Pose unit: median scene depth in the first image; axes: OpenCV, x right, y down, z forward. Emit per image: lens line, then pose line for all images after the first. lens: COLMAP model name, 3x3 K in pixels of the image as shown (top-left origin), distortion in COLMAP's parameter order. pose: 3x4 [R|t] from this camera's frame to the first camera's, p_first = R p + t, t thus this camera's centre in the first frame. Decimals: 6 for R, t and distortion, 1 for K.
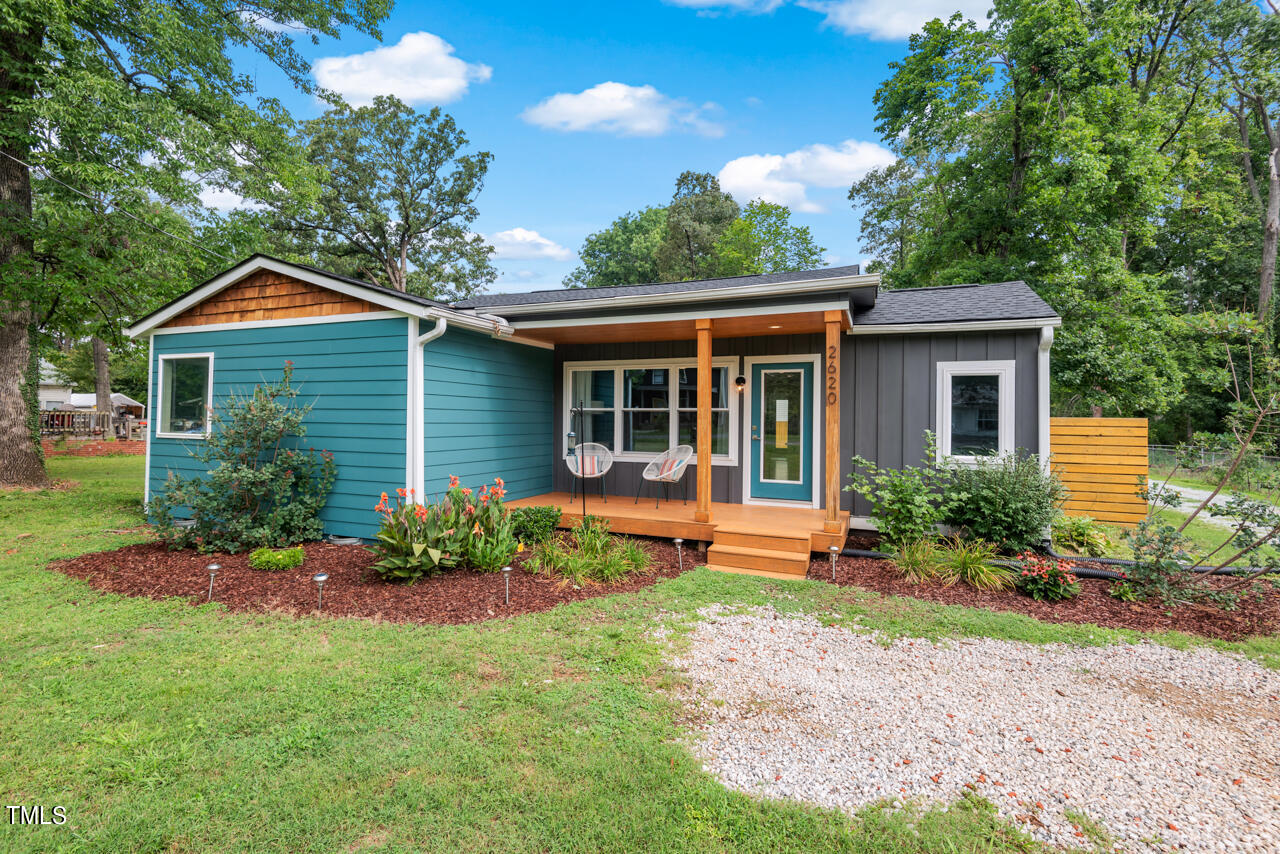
lens RADIAL K [[586.1, 0, 637.3], [0, 586.1, 421.1], [0, 0, 1]] dist [0.027603, -0.018539]
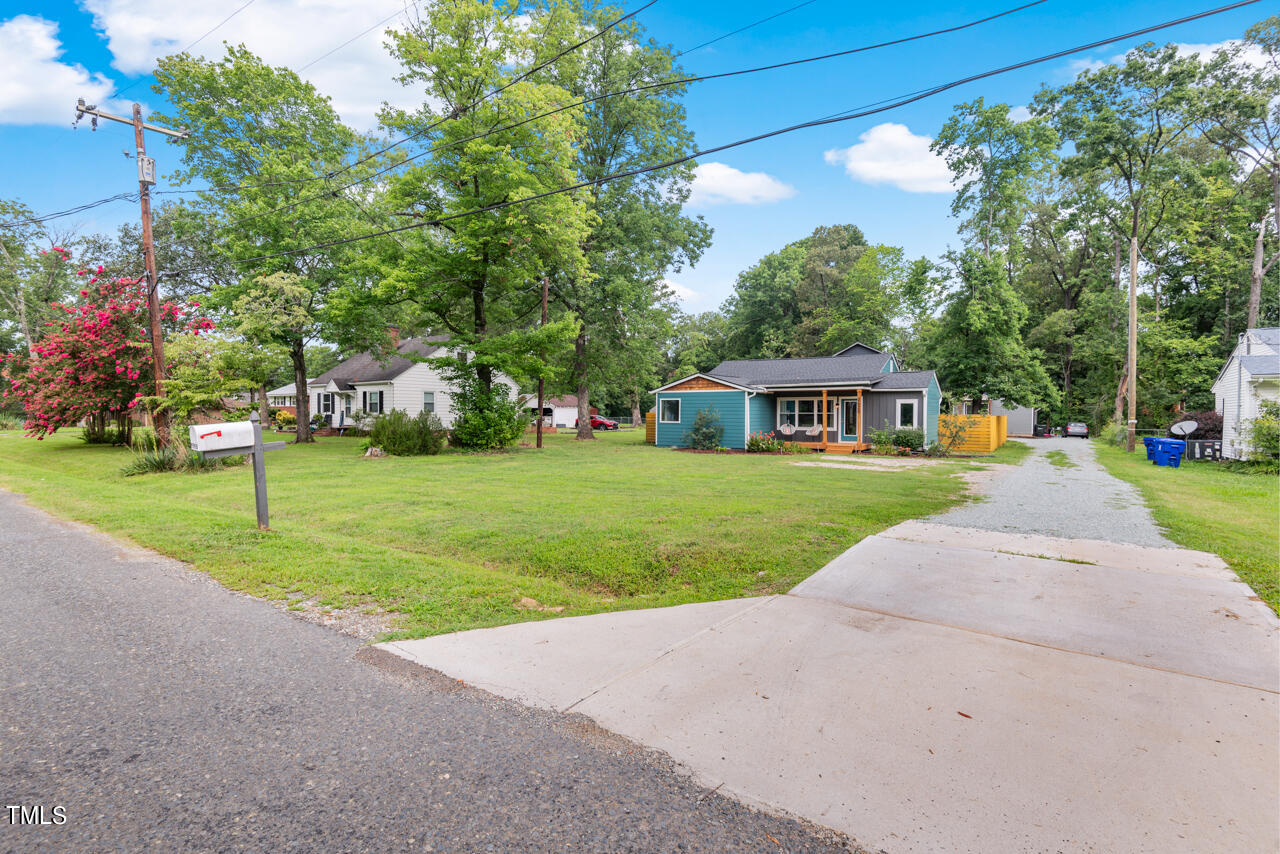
lens RADIAL K [[586.1, 0, 637.3], [0, 586.1, 421.1], [0, 0, 1]] dist [0.027603, -0.018539]
pose [[0.976111, -0.004783, -0.217218, -0.192260], [0.007131, 0.999924, 0.010028, -0.017002], [0.217154, -0.011337, 0.976072, -2.353696]]
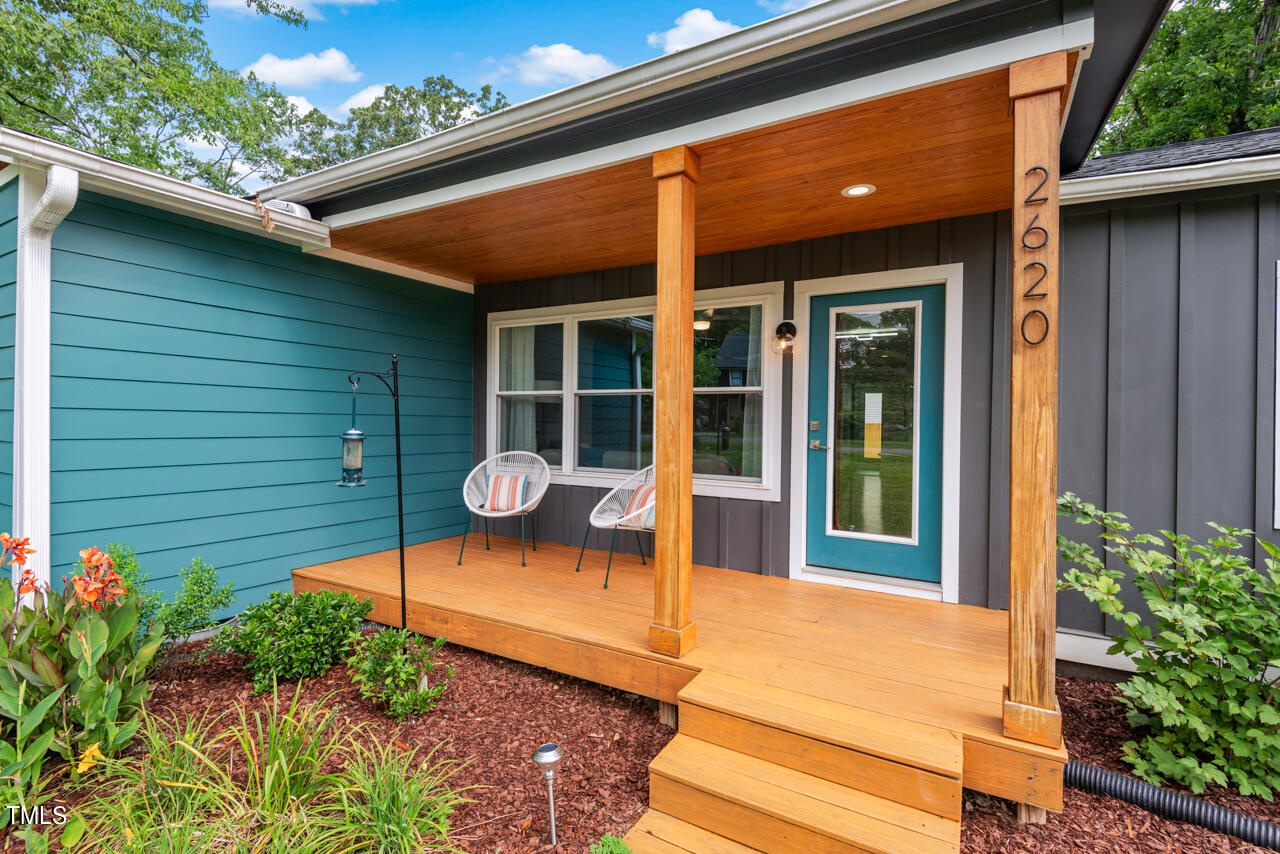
lens RADIAL K [[586.1, 0, 637.3], [0, 586.1, 421.1], [0, 0, 1]] dist [0.027603, -0.018539]
pose [[0.990171, 0.005500, -0.139751, 0.120188], [-0.006240, 0.999969, -0.004857, 0.011235], [0.139720, 0.005682, 0.990175, 0.485638]]
